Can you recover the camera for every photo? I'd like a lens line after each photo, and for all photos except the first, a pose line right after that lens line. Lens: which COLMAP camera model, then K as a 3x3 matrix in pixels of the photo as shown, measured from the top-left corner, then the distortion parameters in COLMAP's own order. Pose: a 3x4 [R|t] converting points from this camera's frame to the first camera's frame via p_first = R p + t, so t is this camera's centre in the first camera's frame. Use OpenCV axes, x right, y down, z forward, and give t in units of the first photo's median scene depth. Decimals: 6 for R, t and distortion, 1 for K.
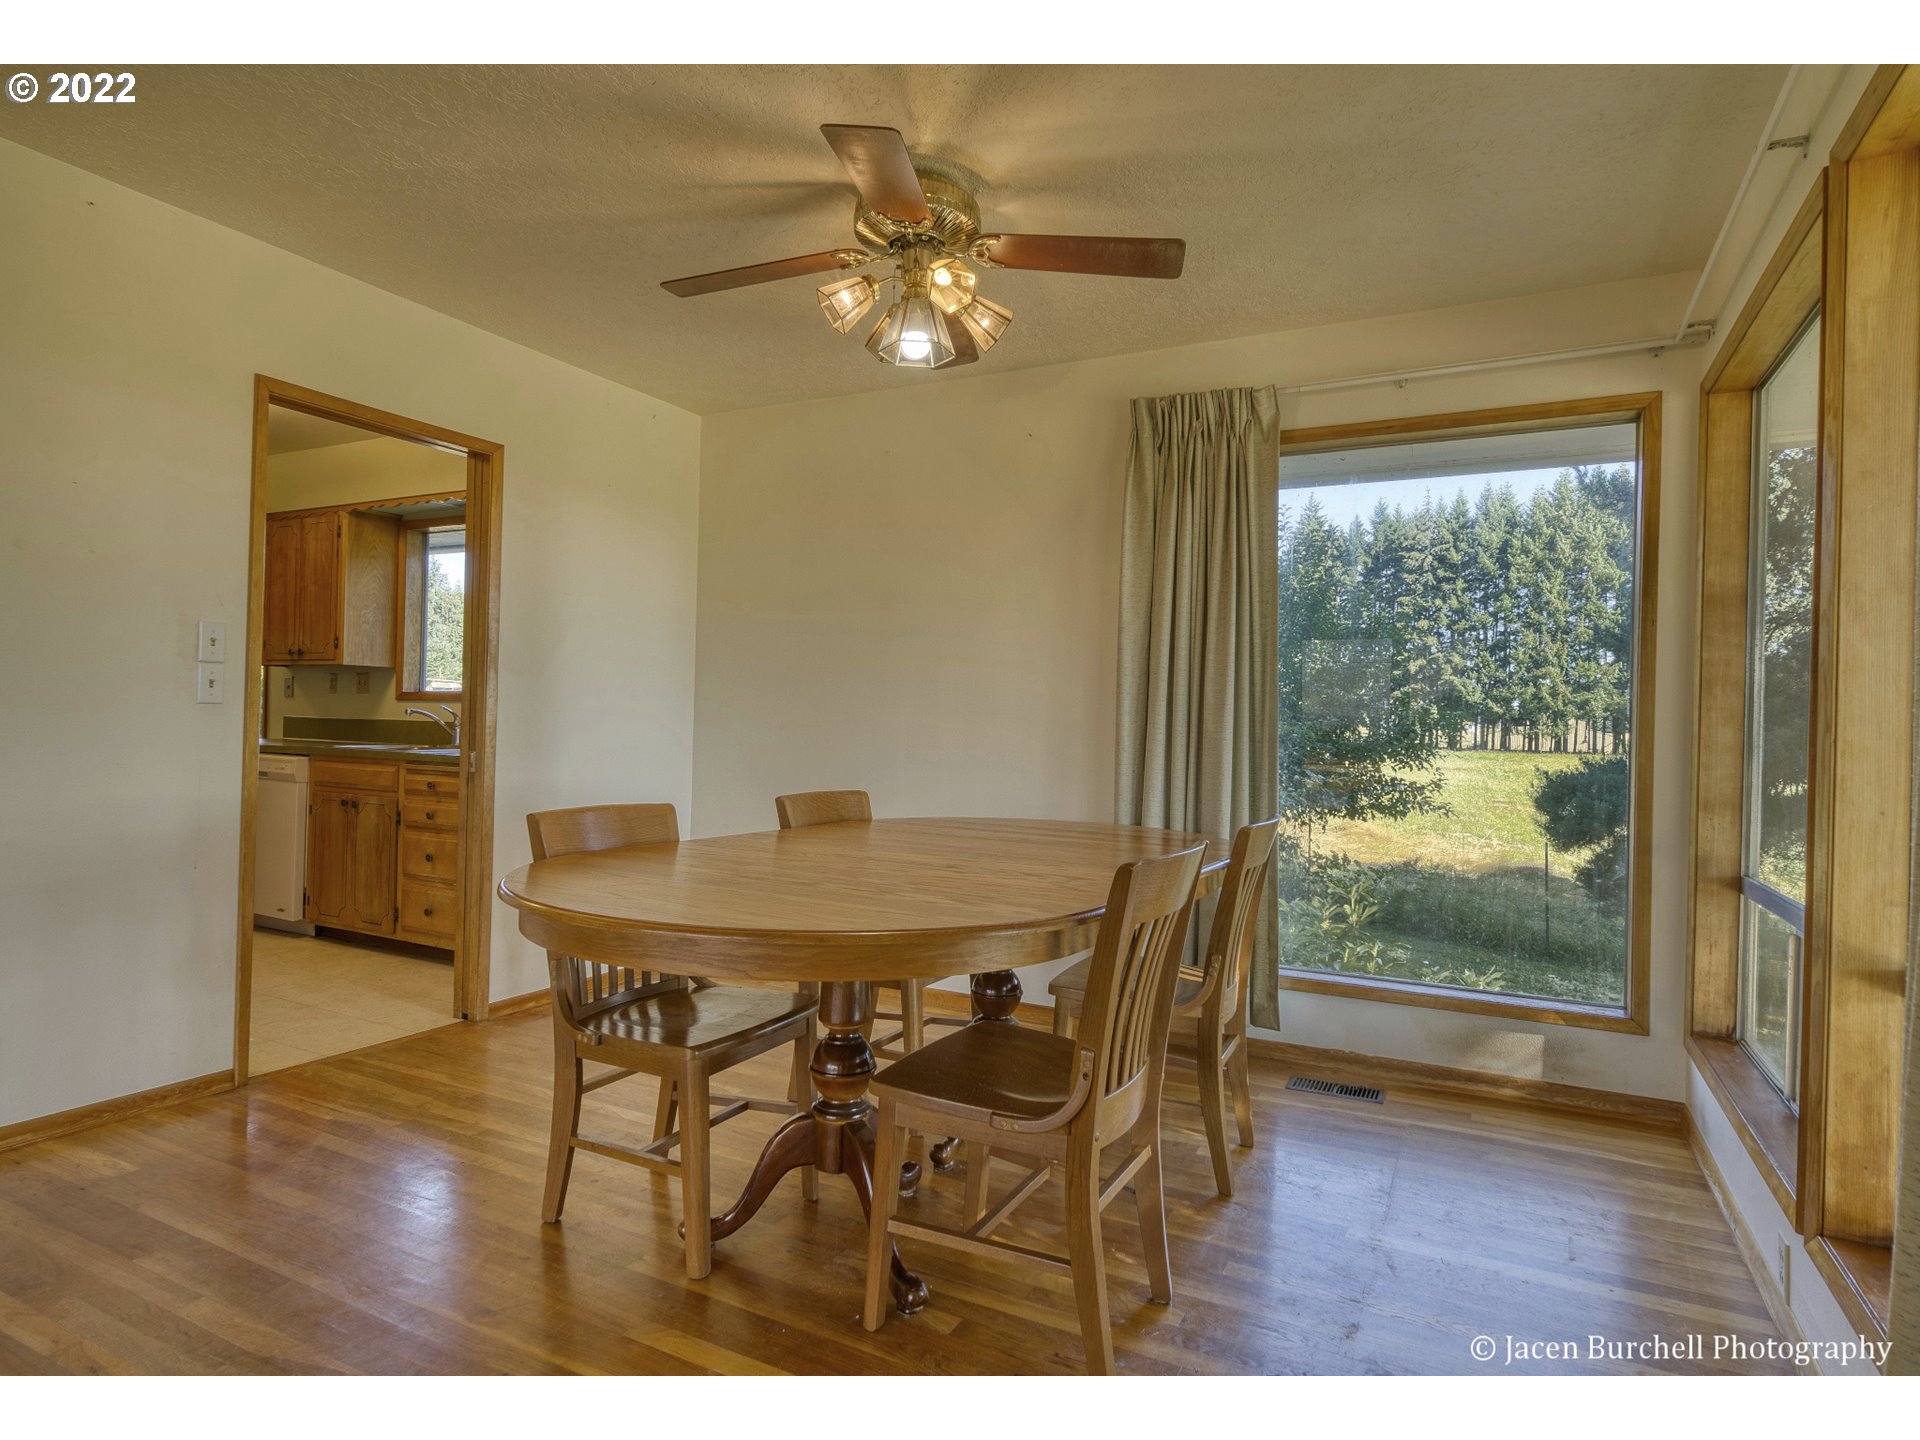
lens RADIAL K [[1031.2, 0, 973.0], [0, 1031.2, 727.3], [0, 0, 1]] dist [-0.005836, -0.000560]
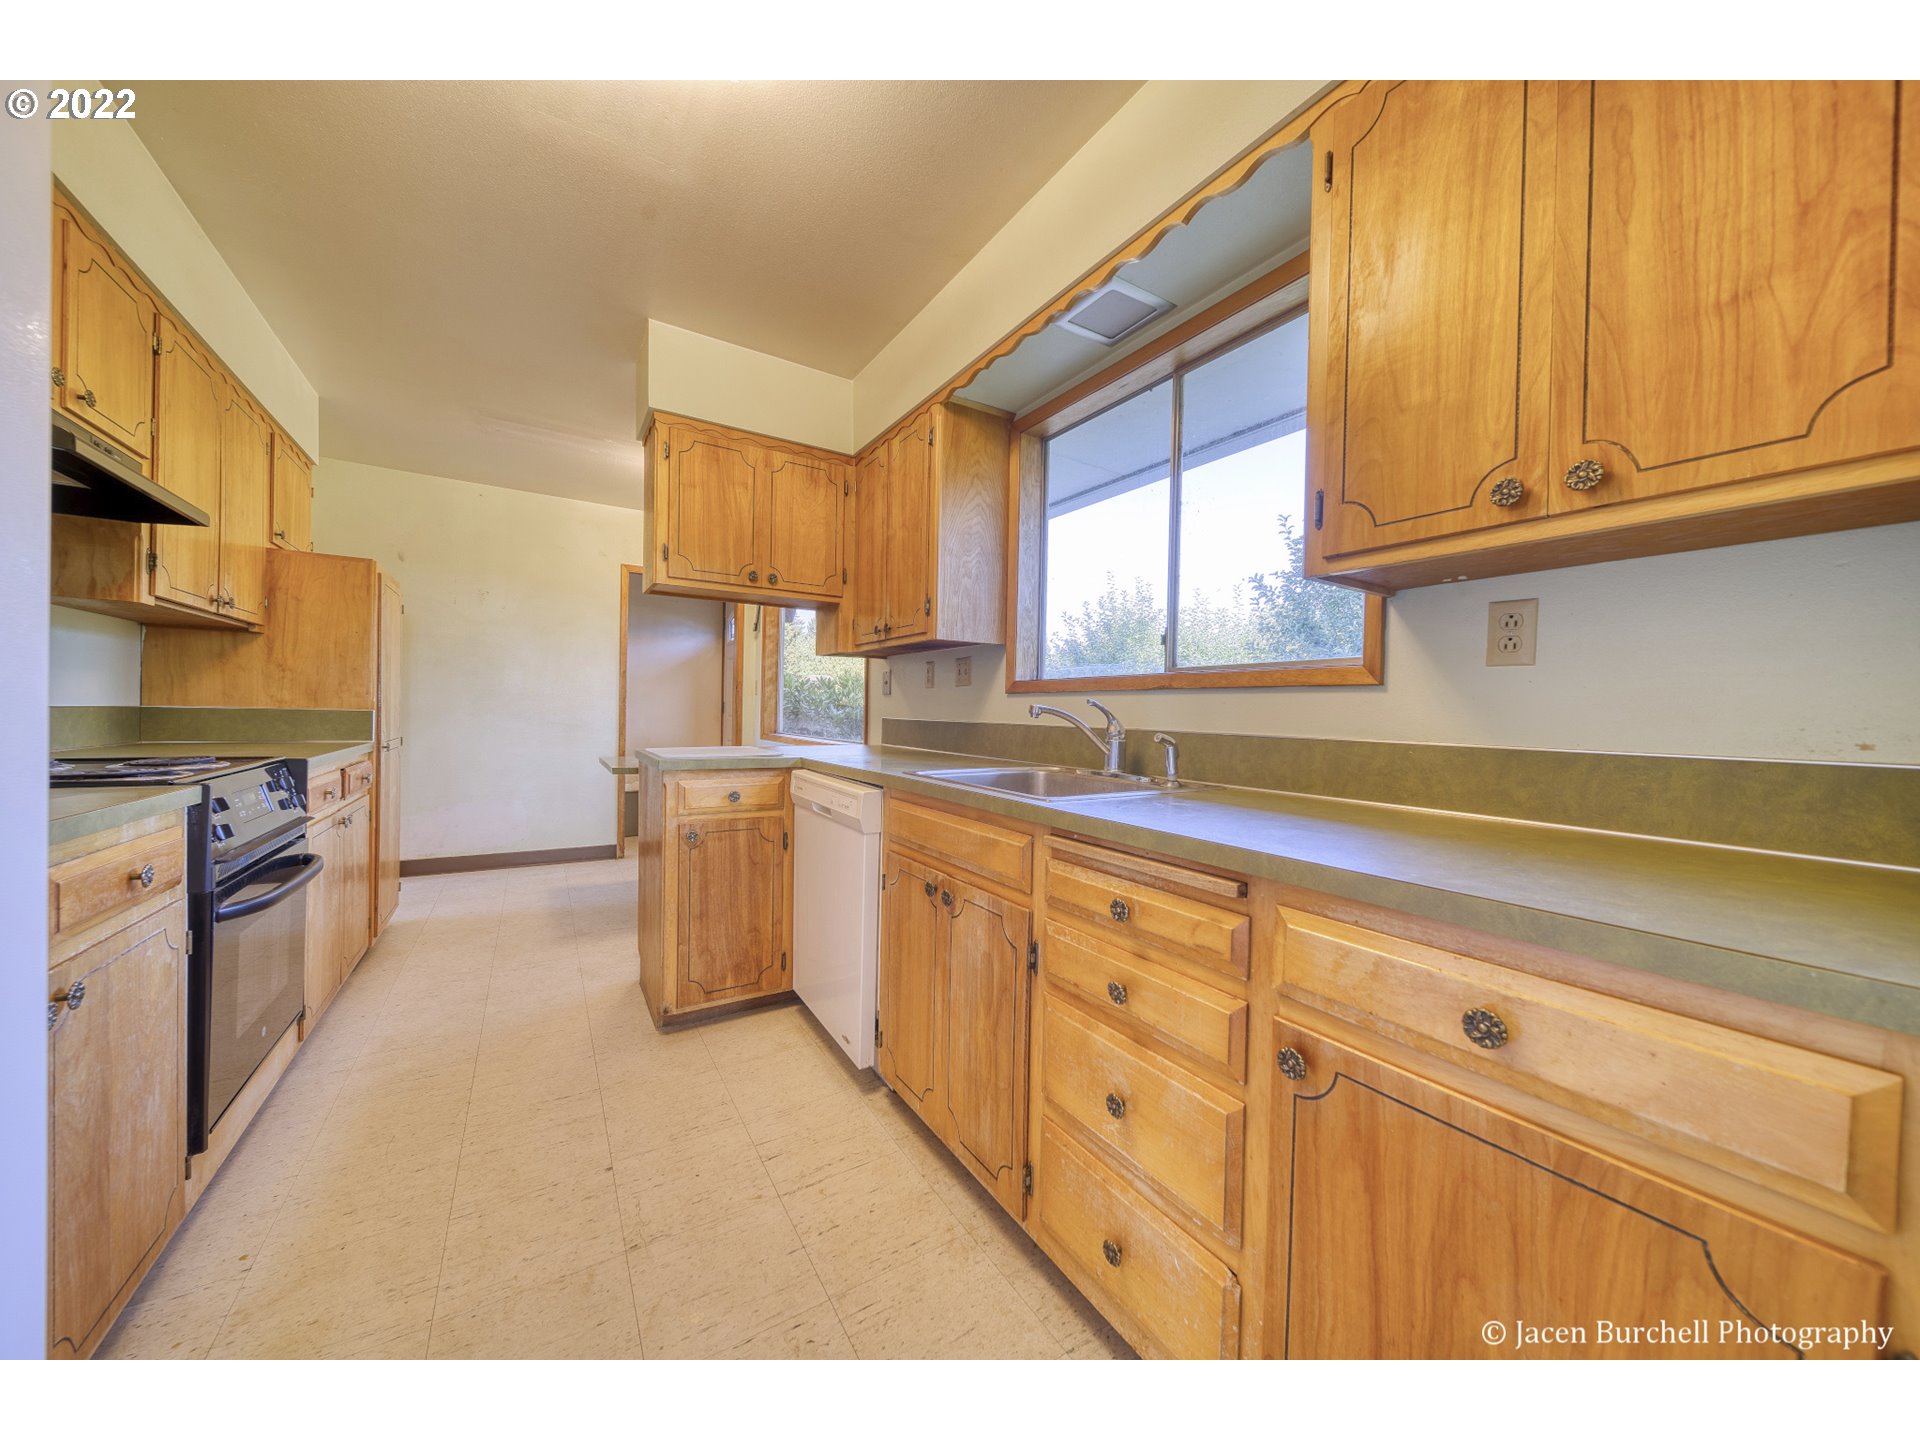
lens RADIAL K [[696.7, 0, 959.3], [0, 696.7, 716.6], [0, 0, 1]] dist [-0.001058, -0.000640]
pose [[0.855194, -0.005540, -0.518278, -0.382319], [0.002331, 0.999974, -0.006842, -0.009329], [0.518303, 0.004643, 0.855185, 0.648352]]
